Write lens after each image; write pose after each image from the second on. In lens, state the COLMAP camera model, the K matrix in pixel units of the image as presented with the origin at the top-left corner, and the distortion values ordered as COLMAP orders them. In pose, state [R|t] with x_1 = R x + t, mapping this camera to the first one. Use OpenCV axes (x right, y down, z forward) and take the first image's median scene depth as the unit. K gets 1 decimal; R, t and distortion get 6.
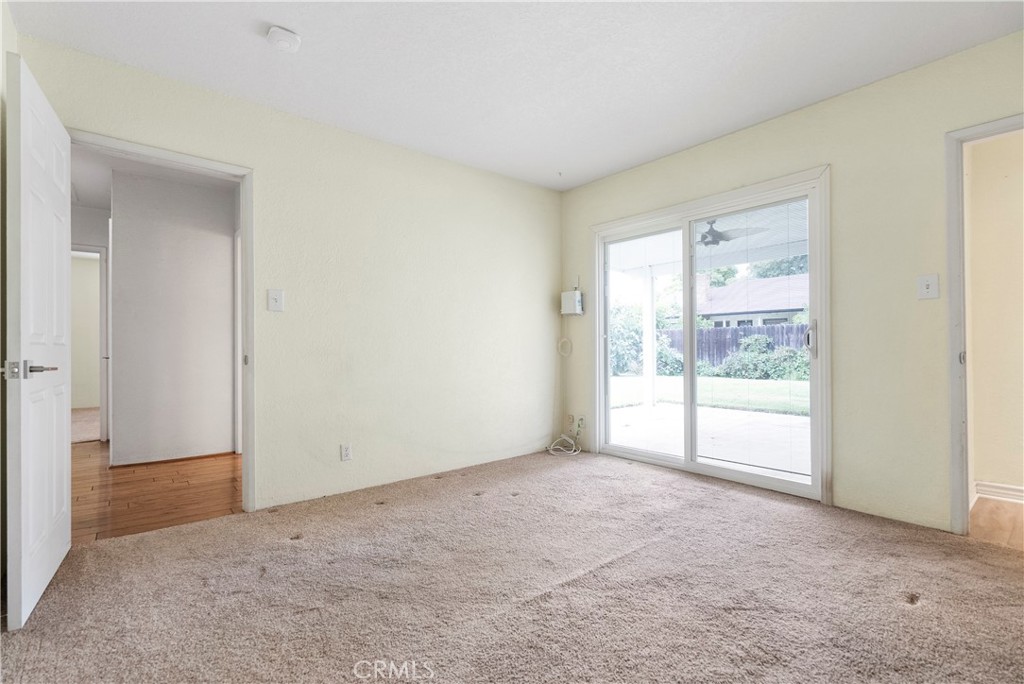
lens RADIAL K [[469.5, 0, 513.8], [0, 469.5, 344.5], [0, 0, 1]] dist [-0.003137, -0.000811]
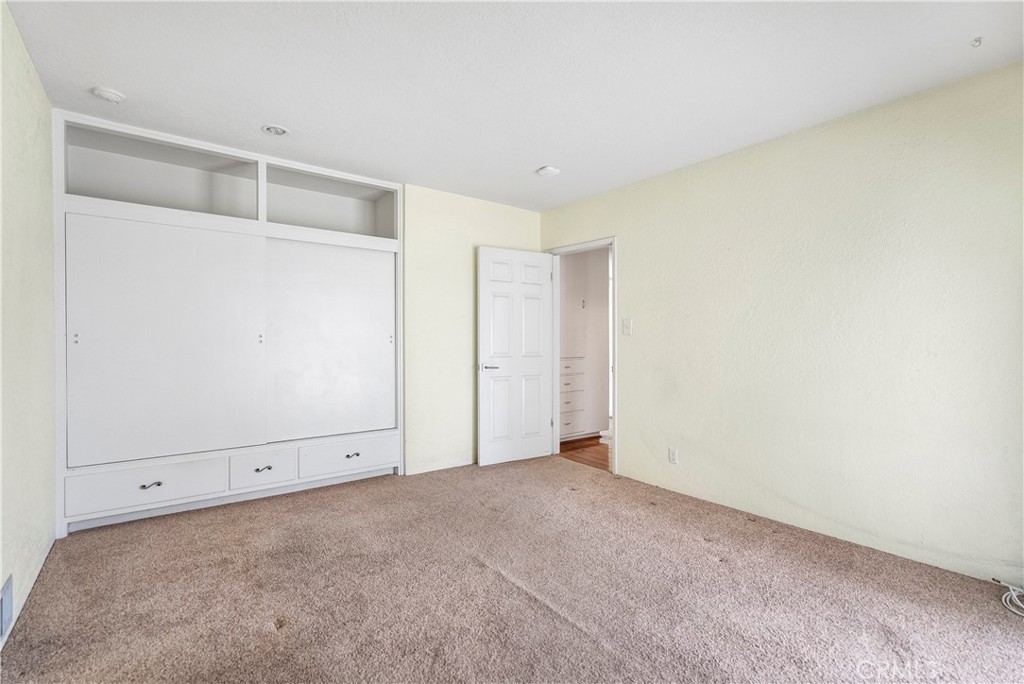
lens RADIAL K [[469.5, 0, 508.5], [0, 469.5, 341.0], [0, 0, 1]] dist [-0.003137, -0.000811]
pose [[-0.060417, 0.005428, -0.998158, 0.934618], [0.004585, 0.999976, 0.005160, -0.065398], [0.998163, -0.004265, -0.060441, 0.789298]]
